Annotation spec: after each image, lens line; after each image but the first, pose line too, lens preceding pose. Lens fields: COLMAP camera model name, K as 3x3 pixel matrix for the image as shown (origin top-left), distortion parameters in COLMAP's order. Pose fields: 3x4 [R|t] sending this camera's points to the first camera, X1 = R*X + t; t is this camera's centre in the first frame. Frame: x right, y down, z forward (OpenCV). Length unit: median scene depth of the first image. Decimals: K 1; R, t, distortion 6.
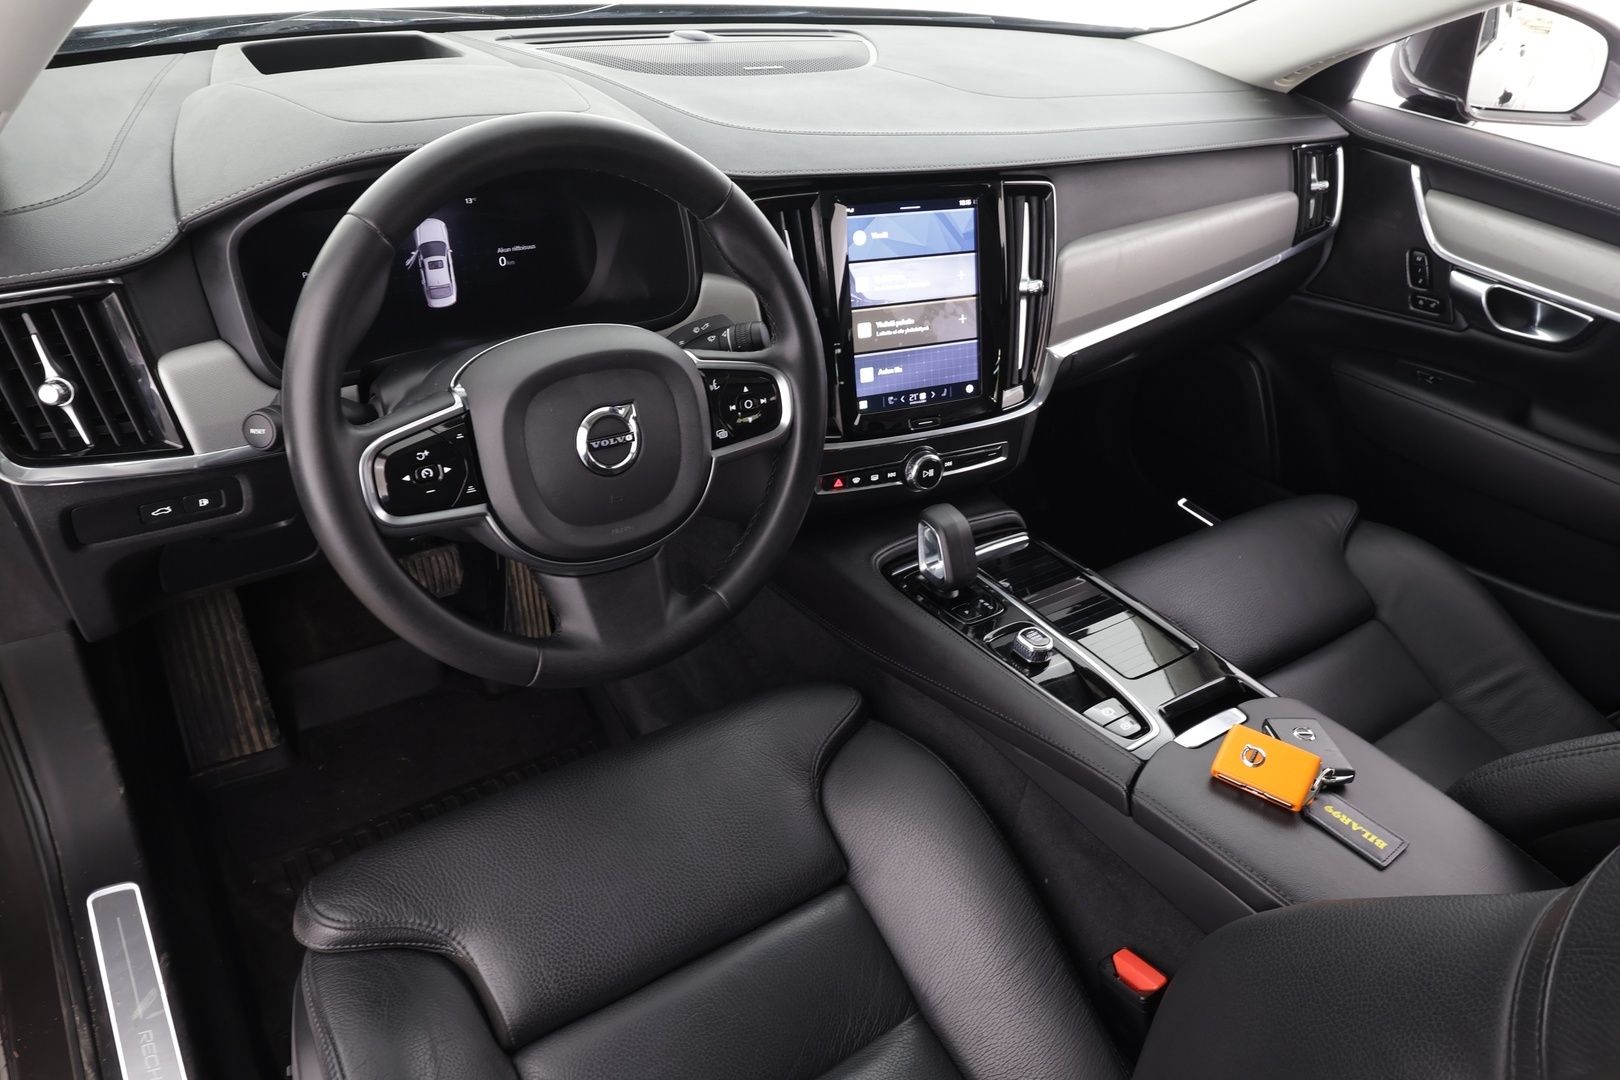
lens RADIAL K [[1106.7, 0, 800.3], [0, 1106.7, 546.0], [0, 0, 1]] dist [0.004143, -0.003930]
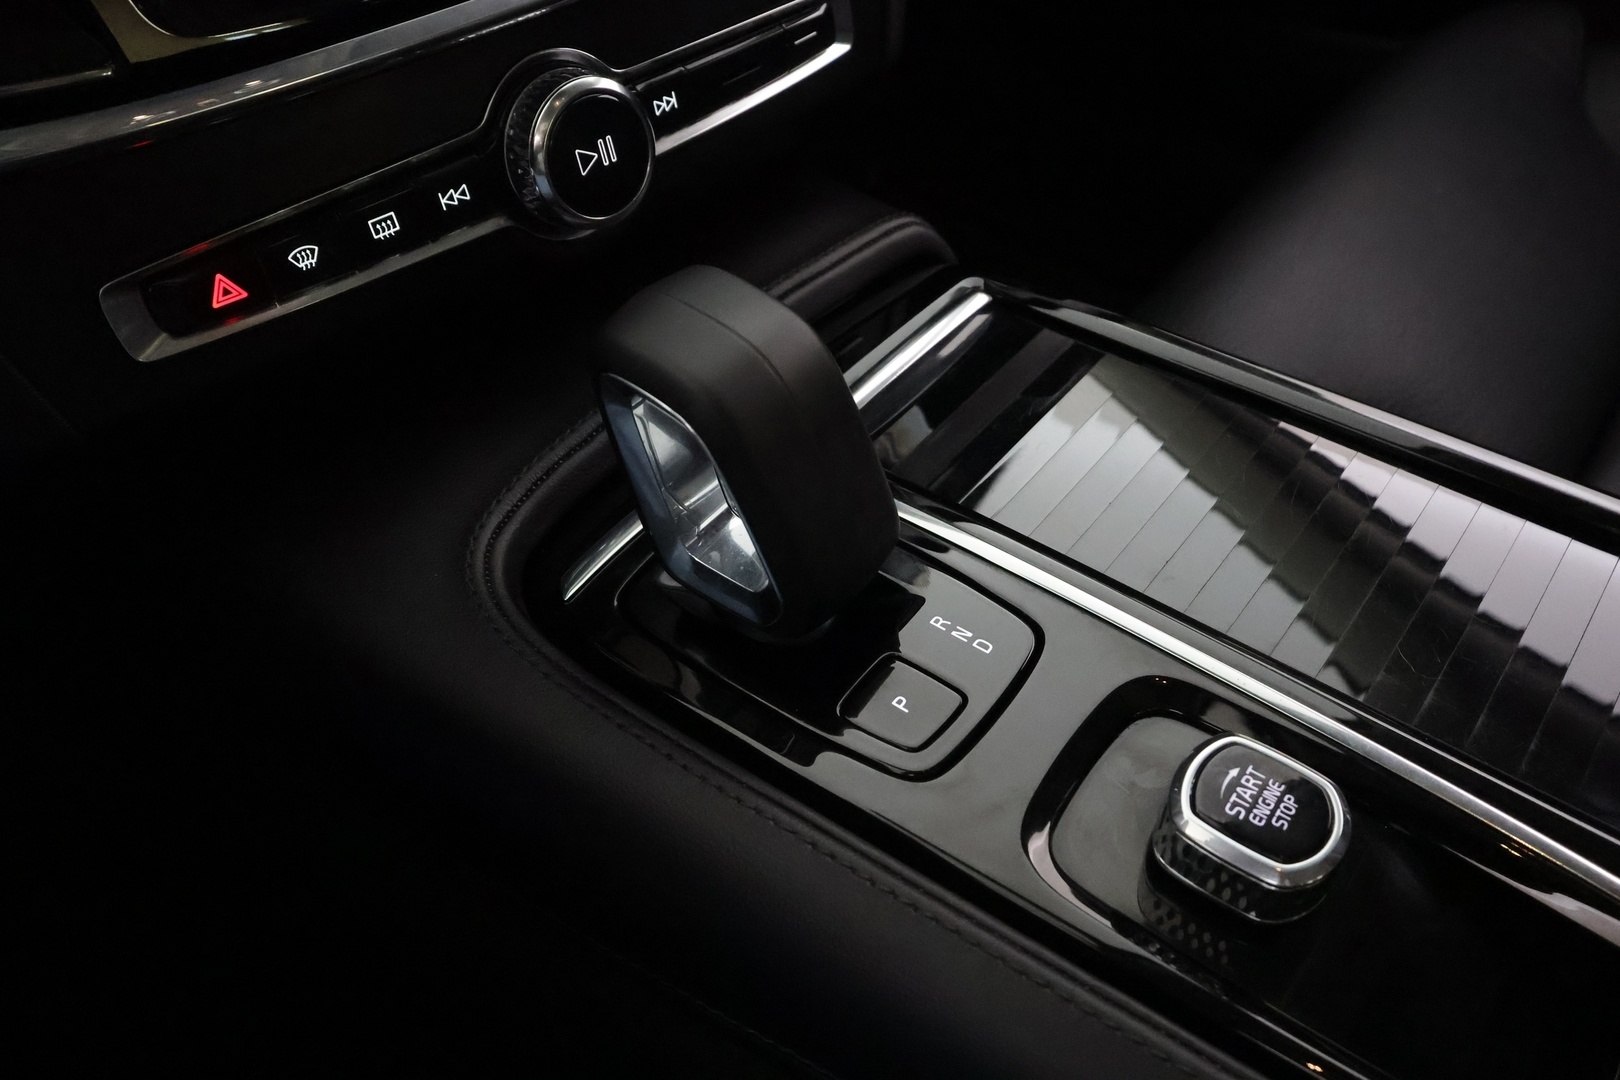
lens RADIAL K [[1172.2, 0, 807.8], [0, 1172.2, 538.6], [0, 0, 1]] dist [-0.002542, -0.001993]
pose [[0.949172, -0.281277, 0.141265, 0.102280], [0.239716, 0.936839, 0.254696, -0.041597], [-0.203982, -0.207887, 0.956647, 0.739124]]
